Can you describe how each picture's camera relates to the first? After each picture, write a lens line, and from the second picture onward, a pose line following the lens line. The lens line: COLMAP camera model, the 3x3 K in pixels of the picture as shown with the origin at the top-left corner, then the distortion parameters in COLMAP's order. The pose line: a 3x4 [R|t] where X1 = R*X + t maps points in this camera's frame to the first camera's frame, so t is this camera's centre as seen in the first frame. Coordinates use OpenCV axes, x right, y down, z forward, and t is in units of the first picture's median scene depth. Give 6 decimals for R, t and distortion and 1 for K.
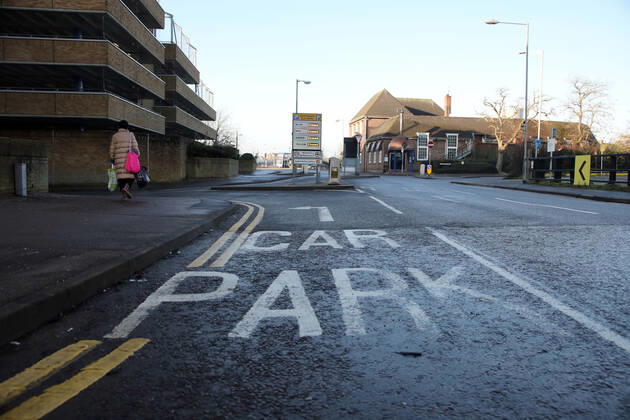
lens RADIAL K [[541.3, 0, 316.1], [0, 541.3, 210.9], [0, 0, 1]] dist [-0.030547, 0.007614]
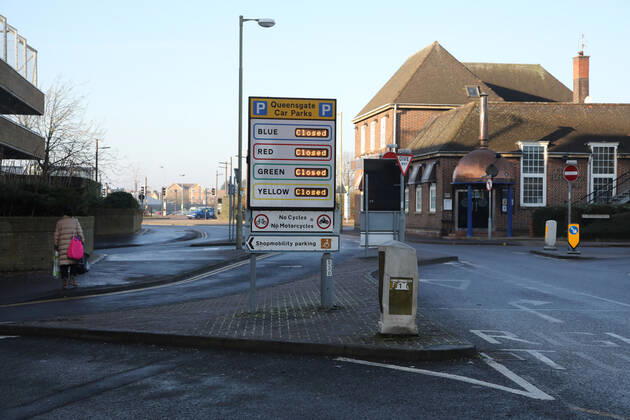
lens RADIAL K [[1127.3, 0, 314.0], [0, 1127.3, 211.3], [0, 0, 1]] dist [0.289034, 0.000000]
pose [[0.999203, -0.007338, 0.039245, -0.010932], [0.010453, 0.996759, -0.079770, -0.020173], [-0.038532, 0.080116, 0.996040, 0.114393]]
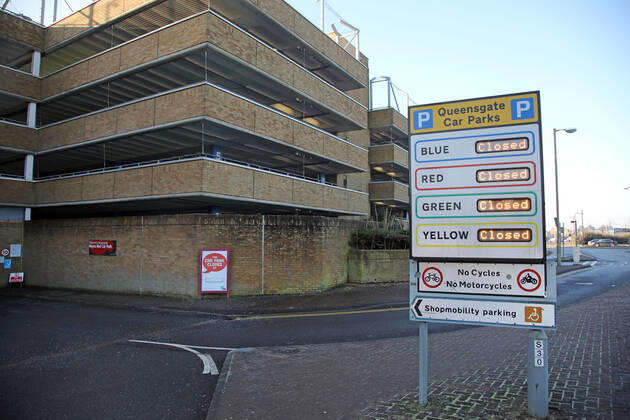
lens RADIAL K [[433.8, 0, 313.9], [0, 433.8, 210.3], [0, 0, 1]] dist [-0.091448, -0.000437]
pose [[0.818486, -0.051221, -0.572239, 0.010565], [-0.036166, 0.989449, -0.140295, -0.037757], [0.573387, 0.135525, 0.807998, 0.292012]]
